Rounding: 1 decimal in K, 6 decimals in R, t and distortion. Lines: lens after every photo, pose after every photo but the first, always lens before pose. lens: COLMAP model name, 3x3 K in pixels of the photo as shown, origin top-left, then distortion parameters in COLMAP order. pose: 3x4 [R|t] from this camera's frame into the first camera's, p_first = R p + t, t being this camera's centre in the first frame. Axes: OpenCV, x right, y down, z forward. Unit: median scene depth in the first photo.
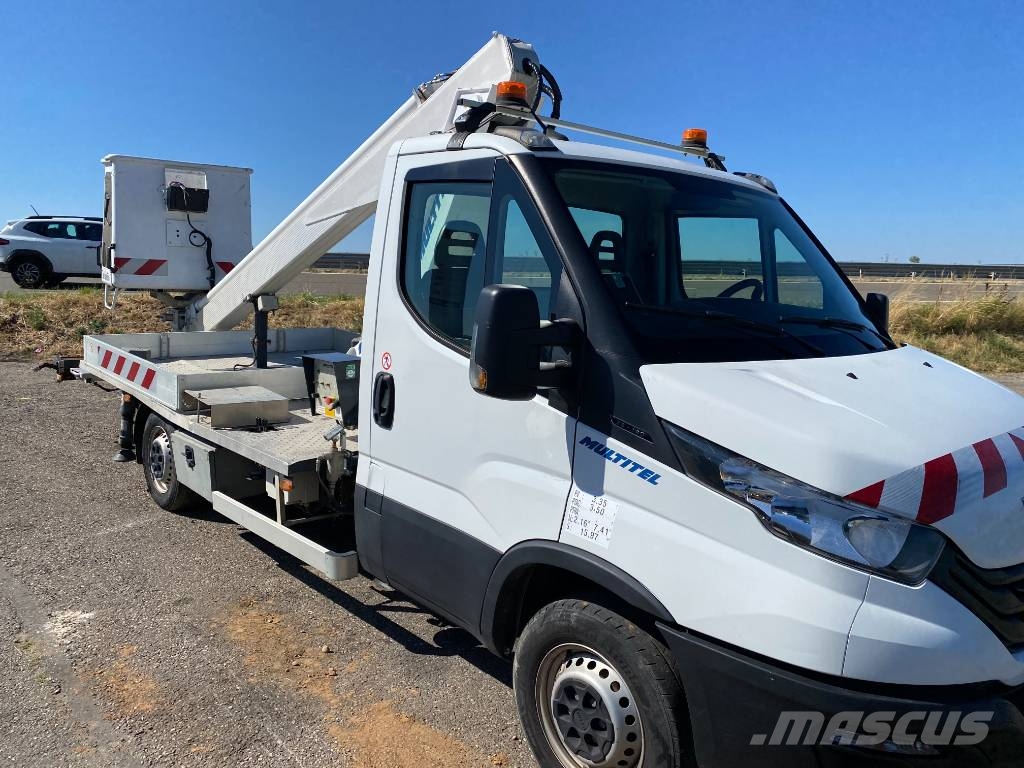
lens RADIAL K [[781.9, 0, 528.9], [0, 781.9, 363.3], [0, 0, 1]] dist [0.076869, -0.076271]
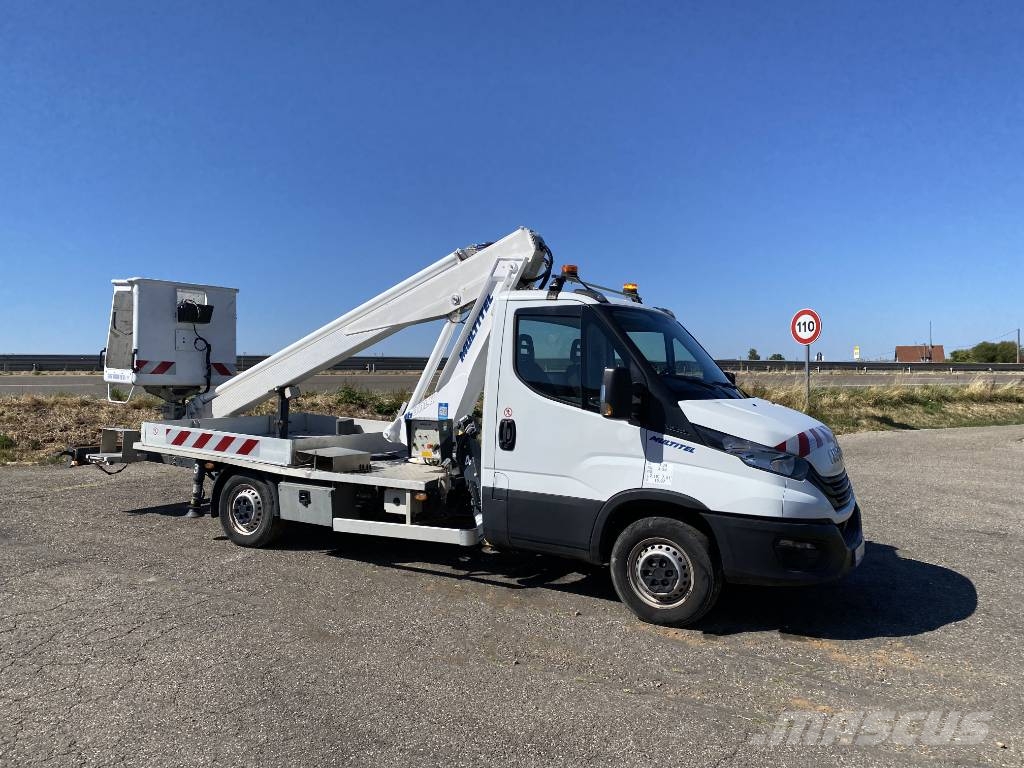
lens RADIAL K [[781.9, 0, 521.8], [0, 781.9, 360.0], [0, 0, 1]] dist [0.076869, -0.076271]
pose [[0.955177, -0.014997, 0.295656, -0.678006], [0.052659, 0.991396, -0.119837, 0.093806], [-0.291315, 0.130035, 0.947748, -0.720664]]
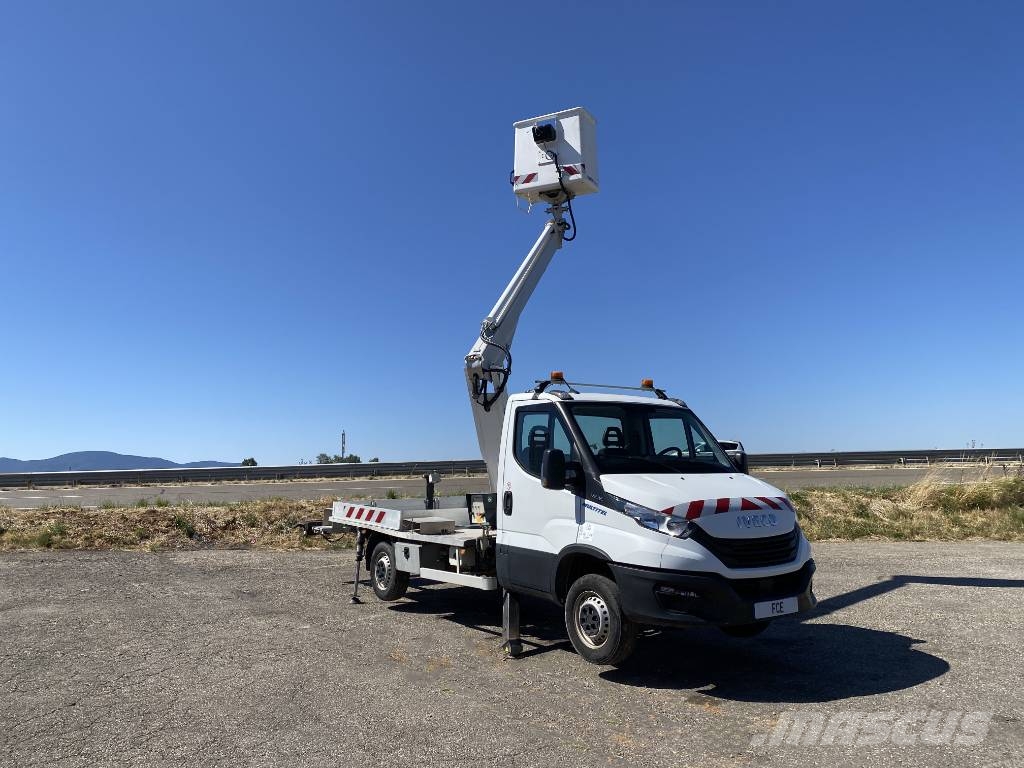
lens RADIAL K [[781.9, 0, 510.4], [0, 781.9, 358.6], [0, 0, 1]] dist [0.076869, -0.076271]
pose [[0.989719, -0.049695, -0.134116, 0.159726], [0.012939, 0.964962, -0.262071, 0.244028], [0.142440, 0.257642, 0.955684, -1.356489]]
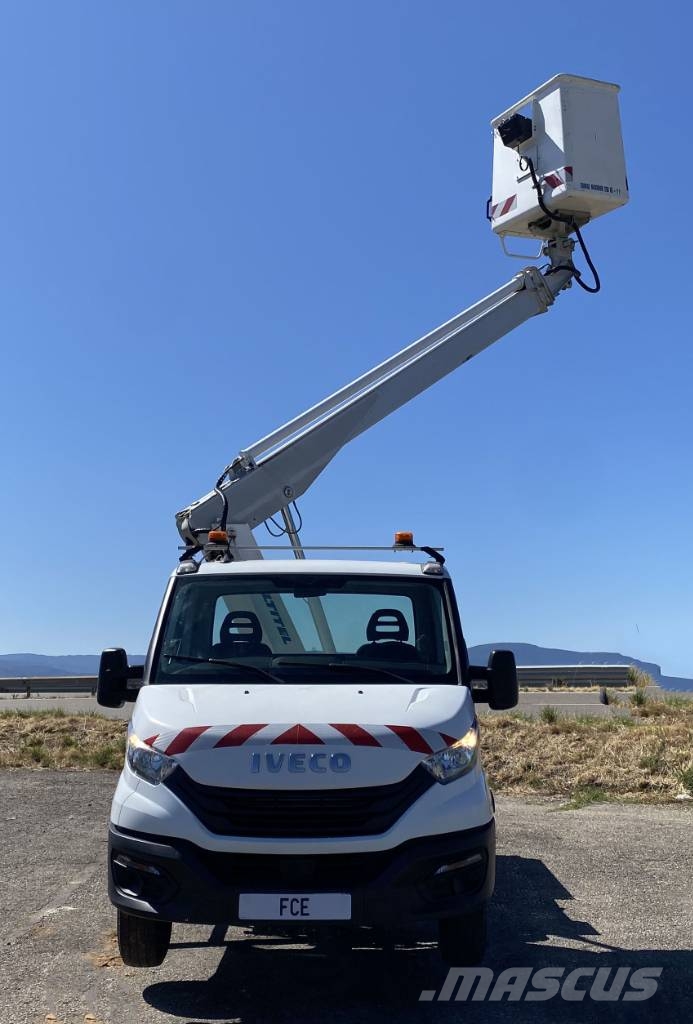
lens RADIAL K [[1244.0, 0, 352.8], [0, 1244.0, 478.3], [0, 0, 1]] dist [0.056712, 0.000000]
pose [[0.738644, -0.127904, -0.661850, 1.884425], [-0.065873, 0.963439, -0.259703, 0.197513], [0.670869, 0.235426, 0.703214, -0.665141]]
